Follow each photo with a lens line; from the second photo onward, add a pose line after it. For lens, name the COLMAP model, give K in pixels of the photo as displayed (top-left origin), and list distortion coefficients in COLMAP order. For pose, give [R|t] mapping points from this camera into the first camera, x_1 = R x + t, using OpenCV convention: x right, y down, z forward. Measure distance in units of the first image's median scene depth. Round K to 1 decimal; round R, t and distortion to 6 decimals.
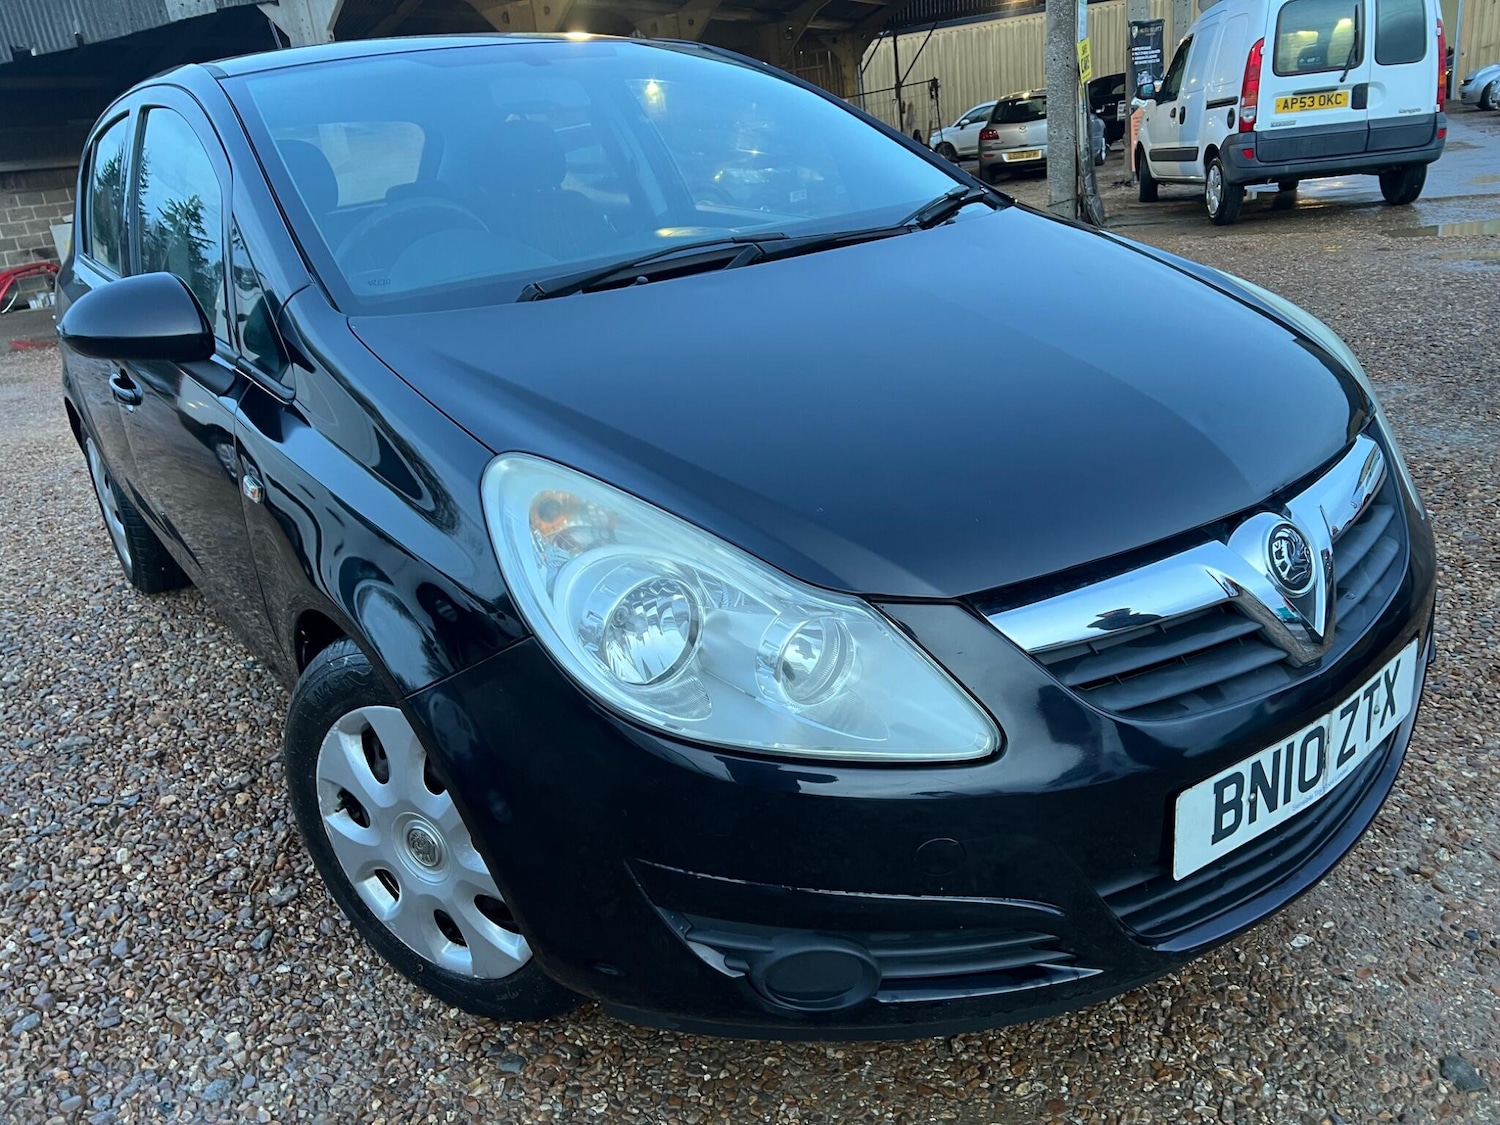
lens RADIAL K [[1116.1, 0, 759.1], [0, 1116.1, 559.0], [0, 0, 1]] dist [0.056464, -0.061891]
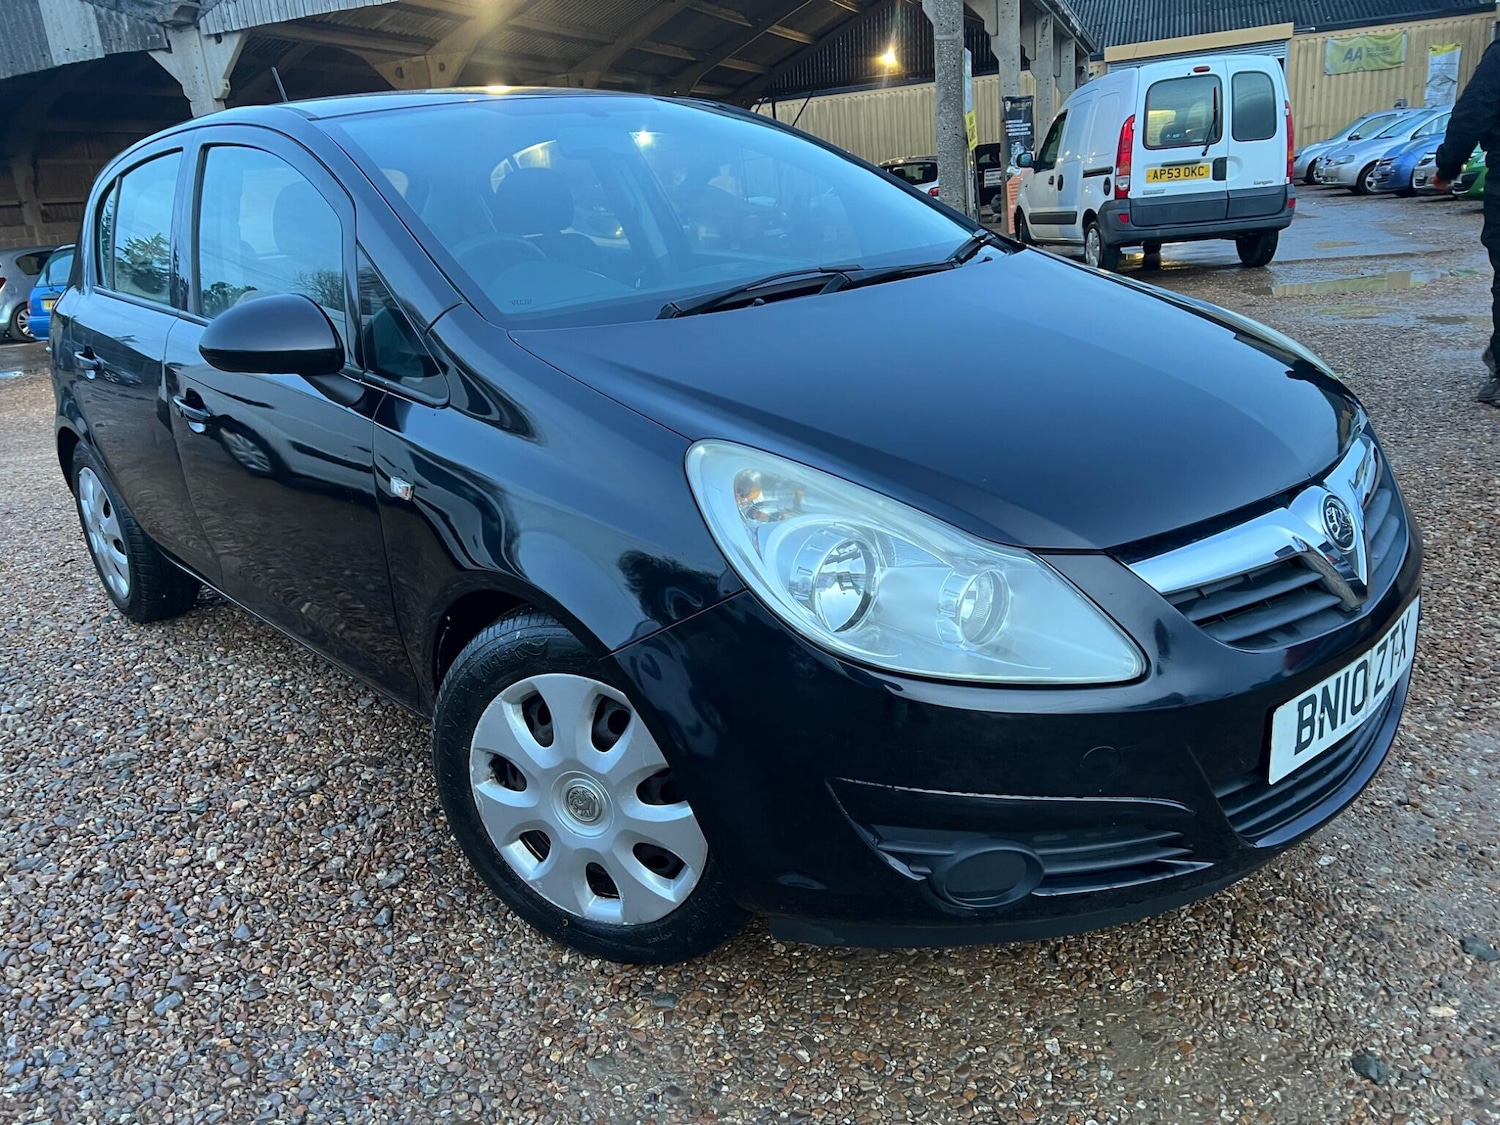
lens RADIAL K [[1116.1, 0, 755.6], [0, 1116.1, 551.8], [0, 0, 1]] dist [0.056464, -0.061891]
pose [[0.993849, -0.013662, 0.109898, -0.233129], [0.019500, 0.998445, -0.052221, 0.065256], [-0.109013, 0.054043, 0.992570, -0.119904]]
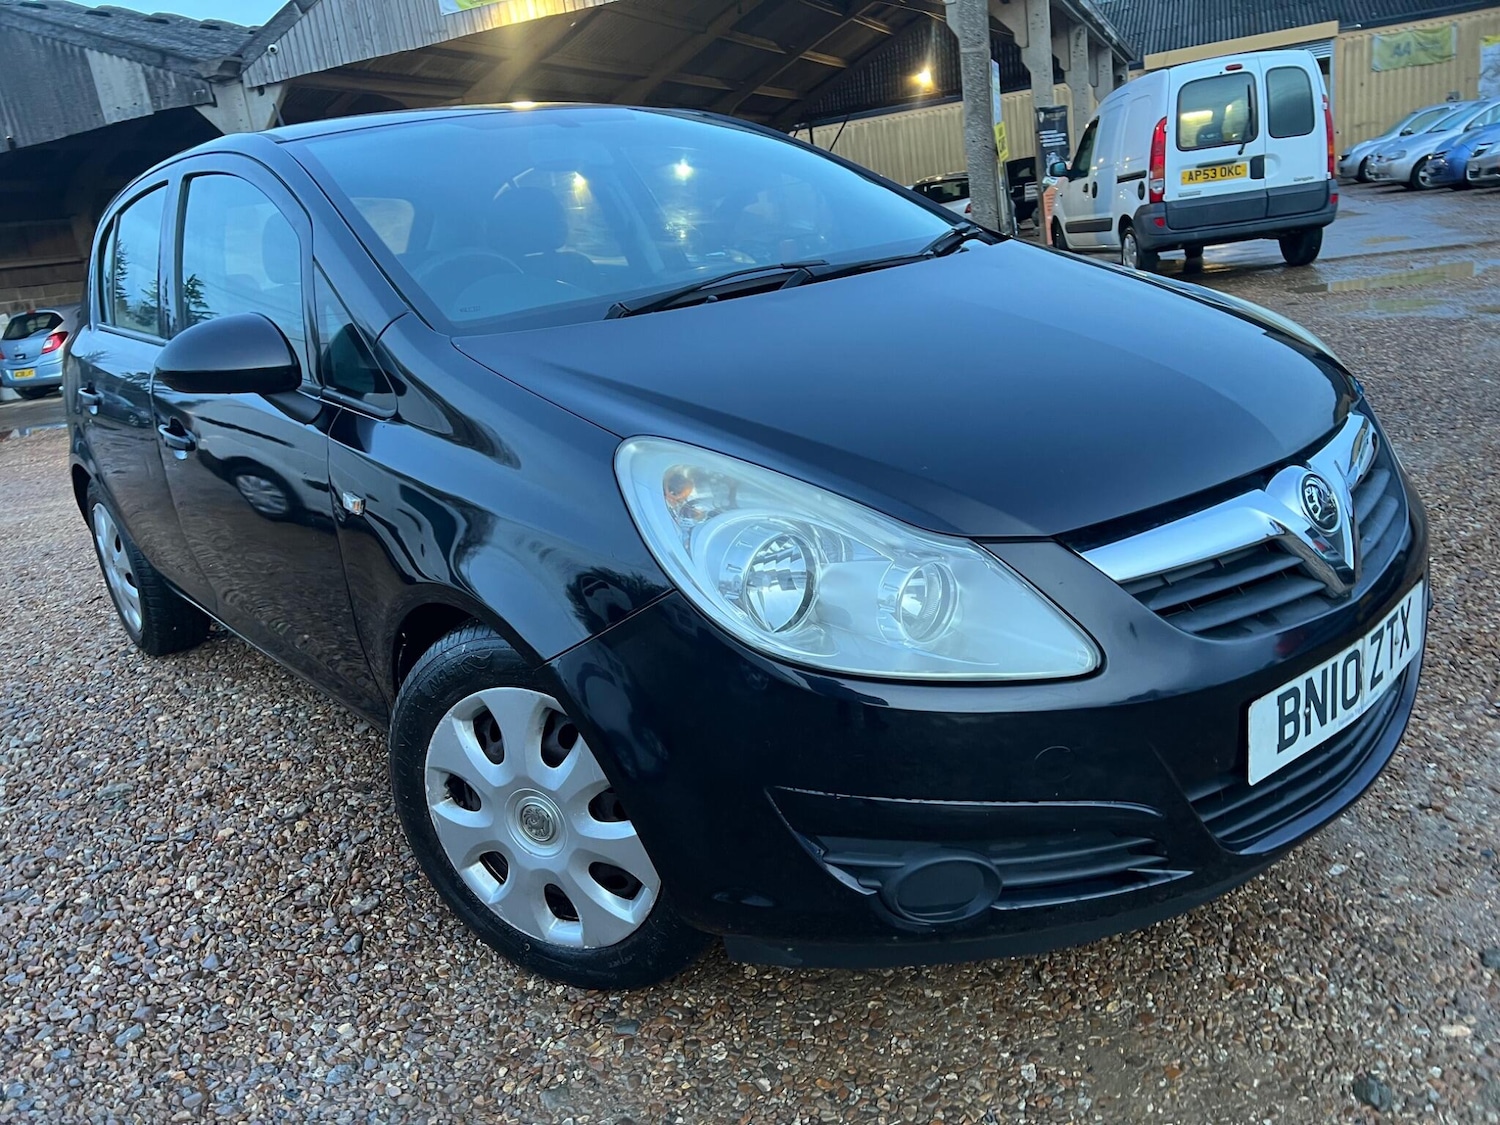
lens RADIAL K [[1116.1, 0, 755.1], [0, 1116.1, 553.6], [0, 0, 1]] dist [0.056464, -0.061891]
pose [[0.997333, -0.042152, 0.059575, -0.136209], [0.046601, 0.996066, -0.075372, 0.086610], [-0.056163, 0.077947, 0.995374, -0.085268]]
